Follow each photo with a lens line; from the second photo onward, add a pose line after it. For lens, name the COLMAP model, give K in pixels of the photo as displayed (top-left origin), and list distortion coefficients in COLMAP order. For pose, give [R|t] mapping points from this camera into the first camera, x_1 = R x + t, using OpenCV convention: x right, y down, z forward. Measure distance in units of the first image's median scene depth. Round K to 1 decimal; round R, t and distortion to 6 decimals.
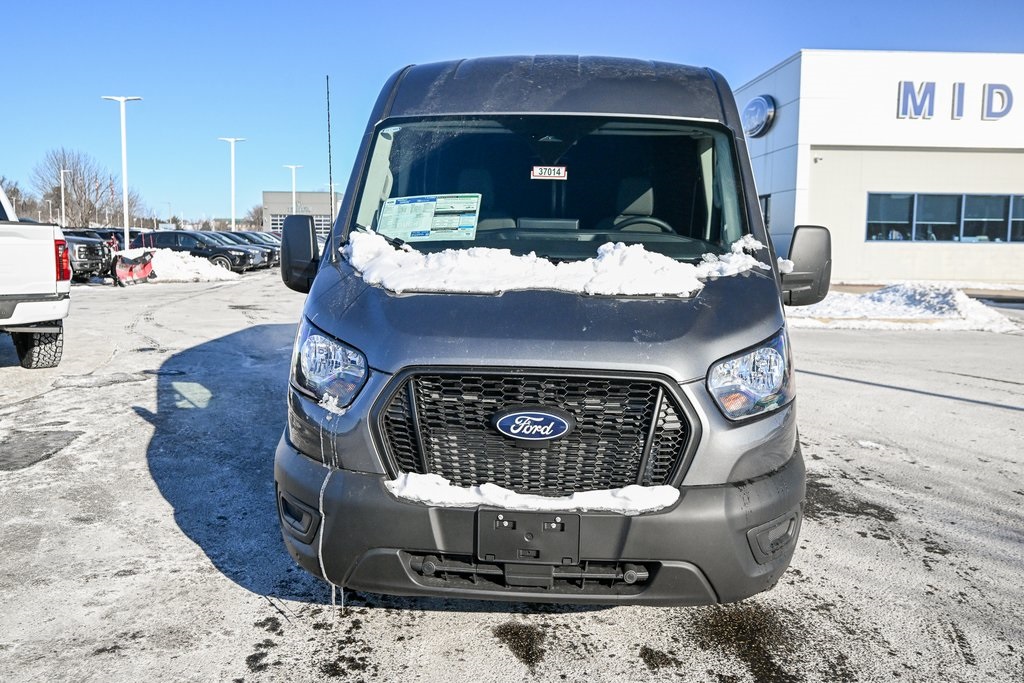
lens RADIAL K [[882.1, 0, 512.0], [0, 882.1, 341.5], [0, 0, 1]] dist [-0.003851, 0.002003]
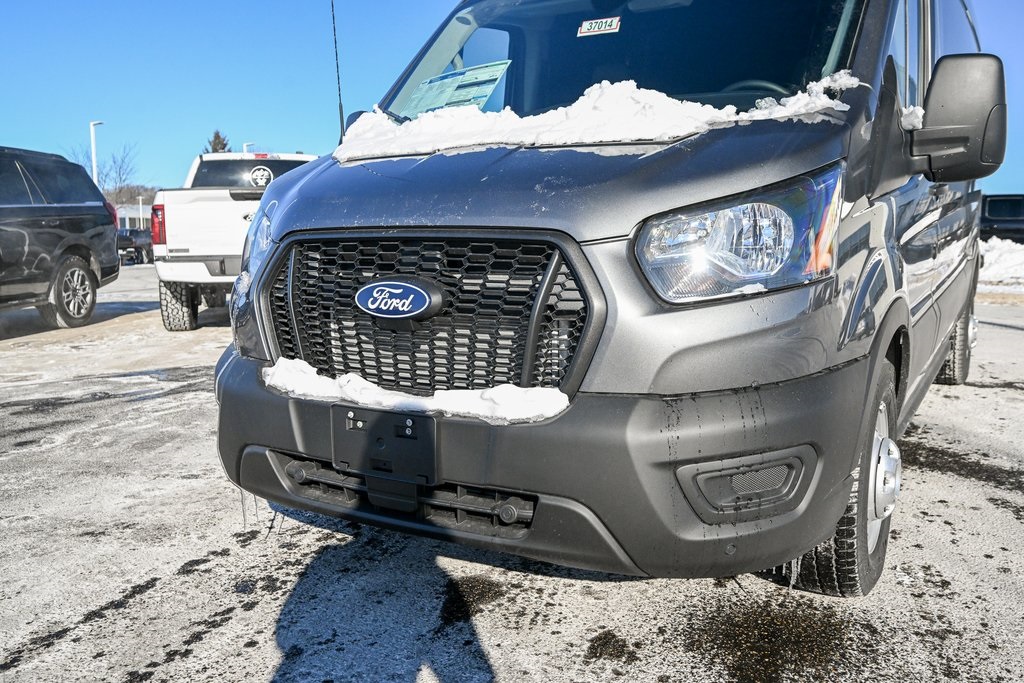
lens RADIAL K [[882.1, 0, 512.0], [0, 882.1, 341.5], [0, 0, 1]] dist [-0.003851, 0.002003]
pose [[0.889568, 0.033112, -0.455602, 0.421731], [-0.036519, 0.999332, 0.001326, 0.114490], [0.455341, 0.015458, 0.890183, 0.326291]]
